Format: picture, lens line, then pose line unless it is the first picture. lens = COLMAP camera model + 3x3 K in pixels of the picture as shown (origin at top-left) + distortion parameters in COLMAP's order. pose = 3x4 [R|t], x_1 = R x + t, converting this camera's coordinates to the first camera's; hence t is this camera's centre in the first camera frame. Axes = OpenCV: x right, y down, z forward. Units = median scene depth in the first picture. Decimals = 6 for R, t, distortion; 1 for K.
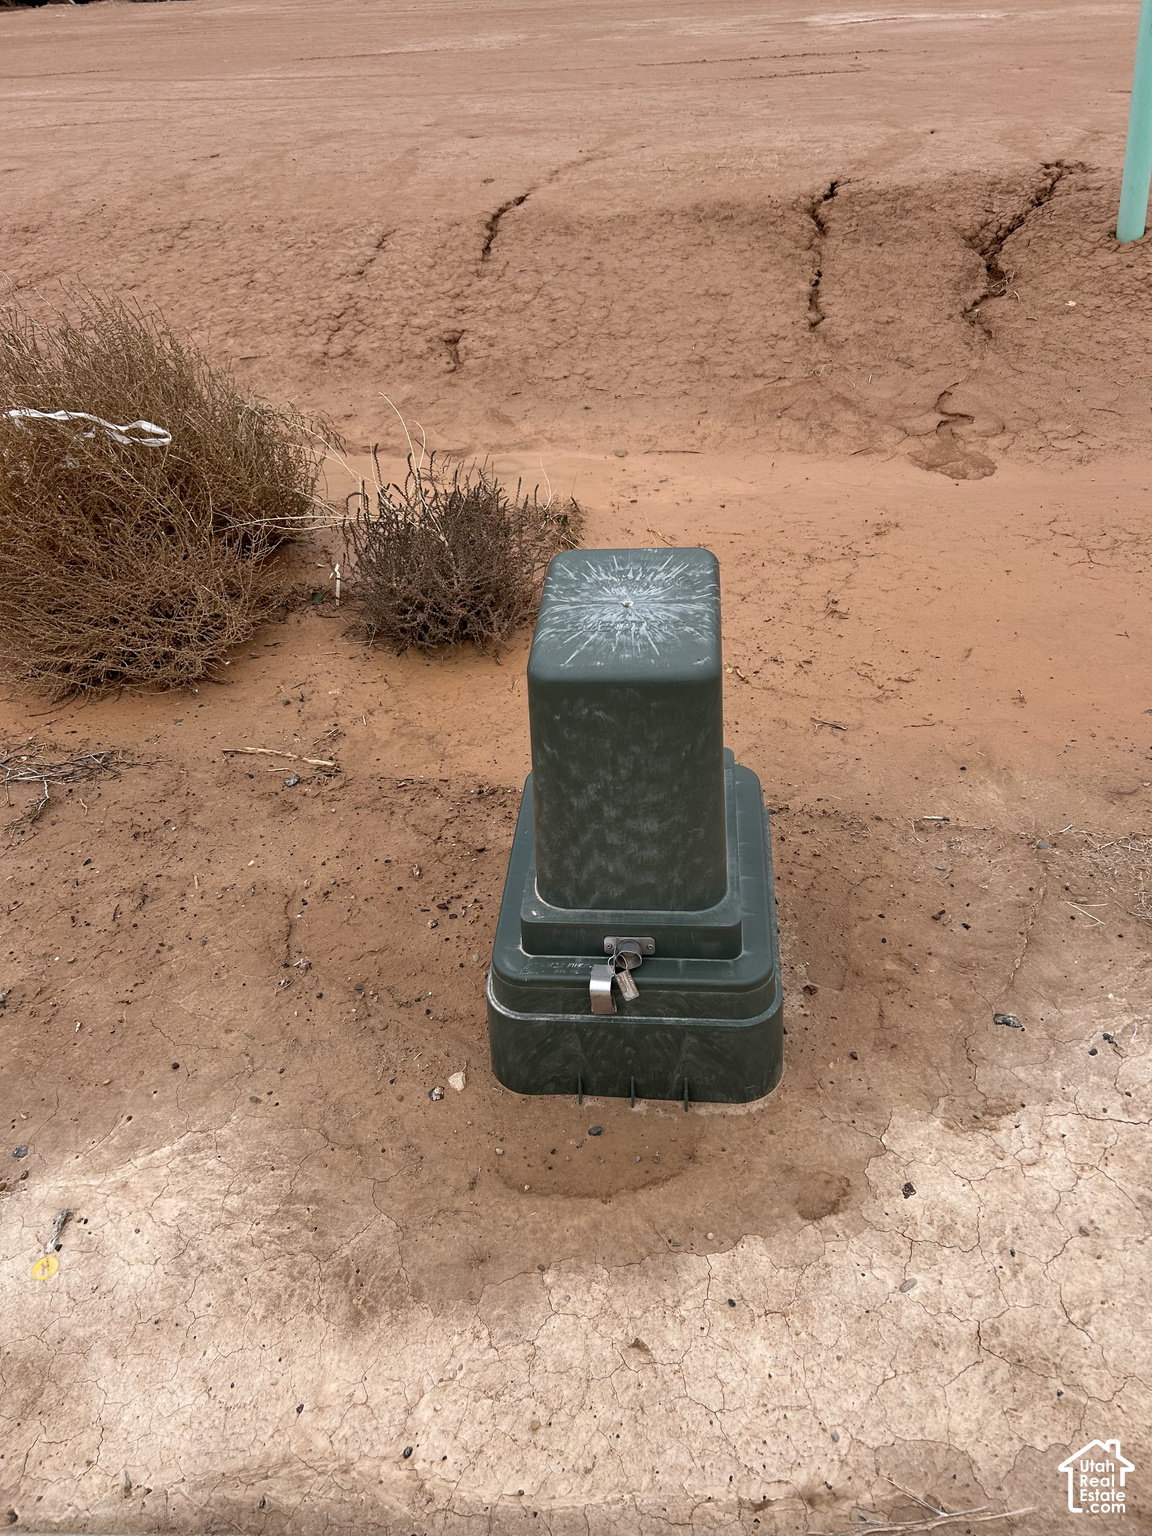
lens RADIAL K [[1160.4, 0, 567.0], [0, 1160.4, 788.7], [0, 0, 1]] dist [0.052176, -0.056470]
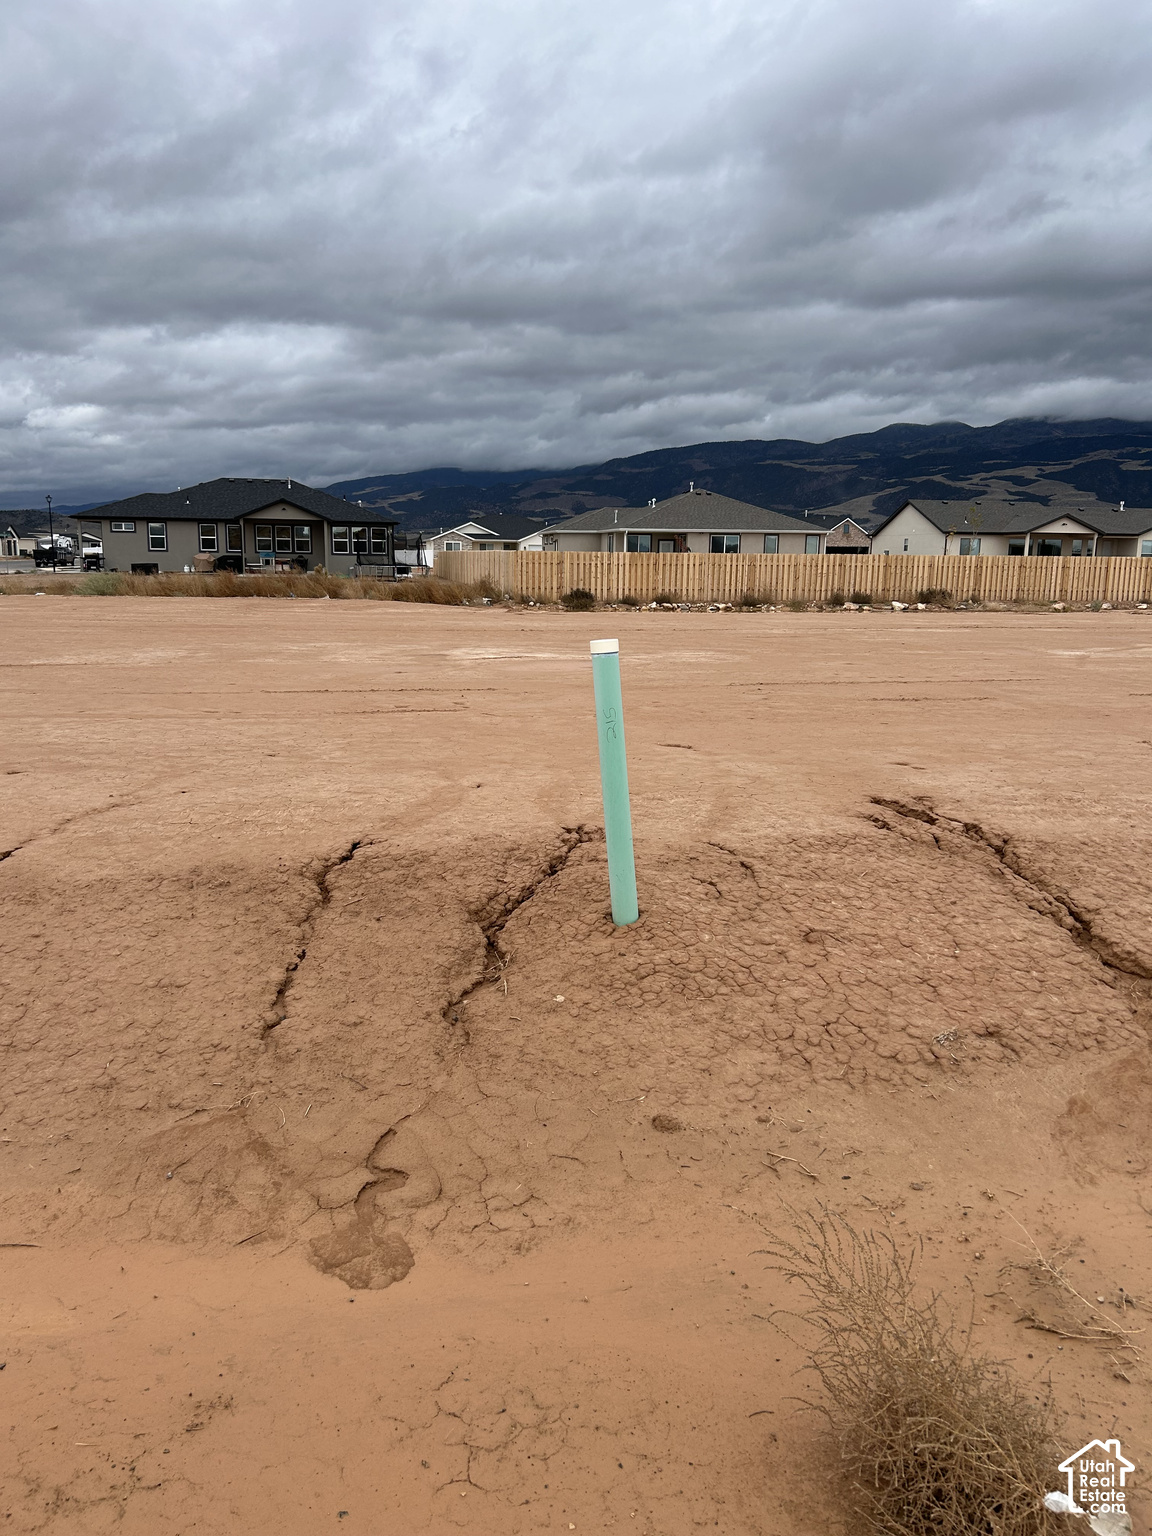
lens RADIAL K [[1160.4, 0, 577.5], [0, 1160.4, 750.6], [0, 0, 1]] dist [0.052176, -0.056470]
pose [[0.975015, 0.022678, 0.220979, 0.255223], [0.079952, 0.892283, -0.444340, -0.195175], [-0.207253, 0.450906, 0.868176, 0.136061]]
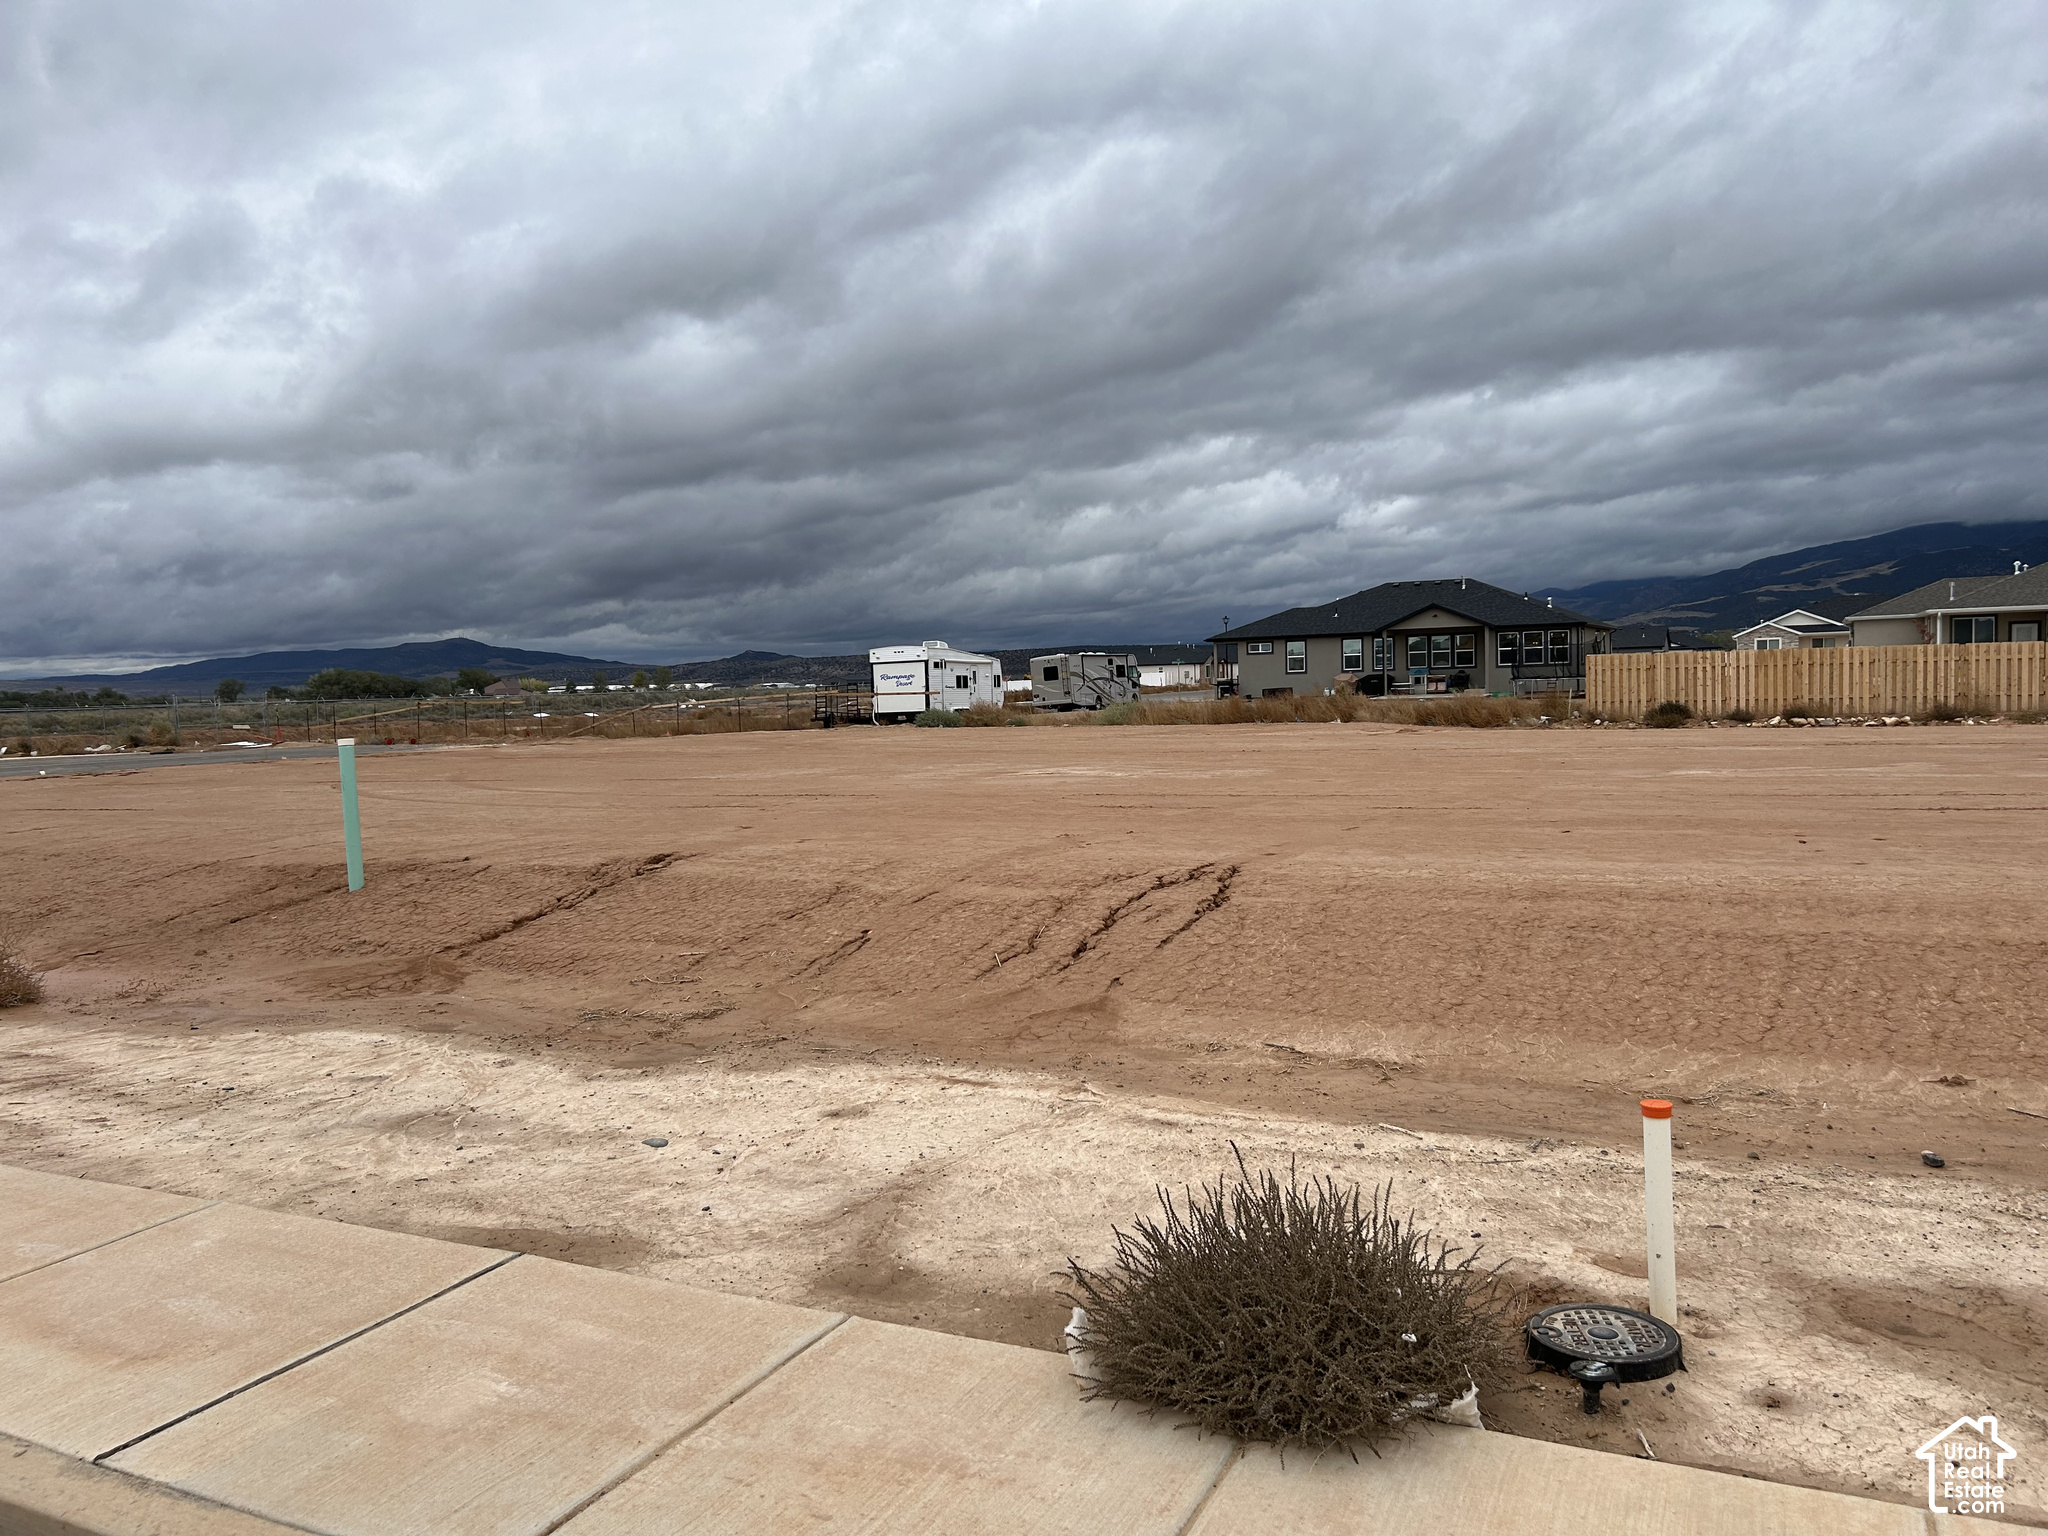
lens RADIAL K [[1547.2, 0, 1042.6], [0, 1547.2, 817.5], [0, 0, 1]] dist [0.052176, -0.056470]
pose [[0.916324, 0.055766, -0.396535, 2.445865], [-0.248072, 0.856400, -0.452813, 0.242588], [0.314341, 0.513293, 0.798574, -0.613455]]
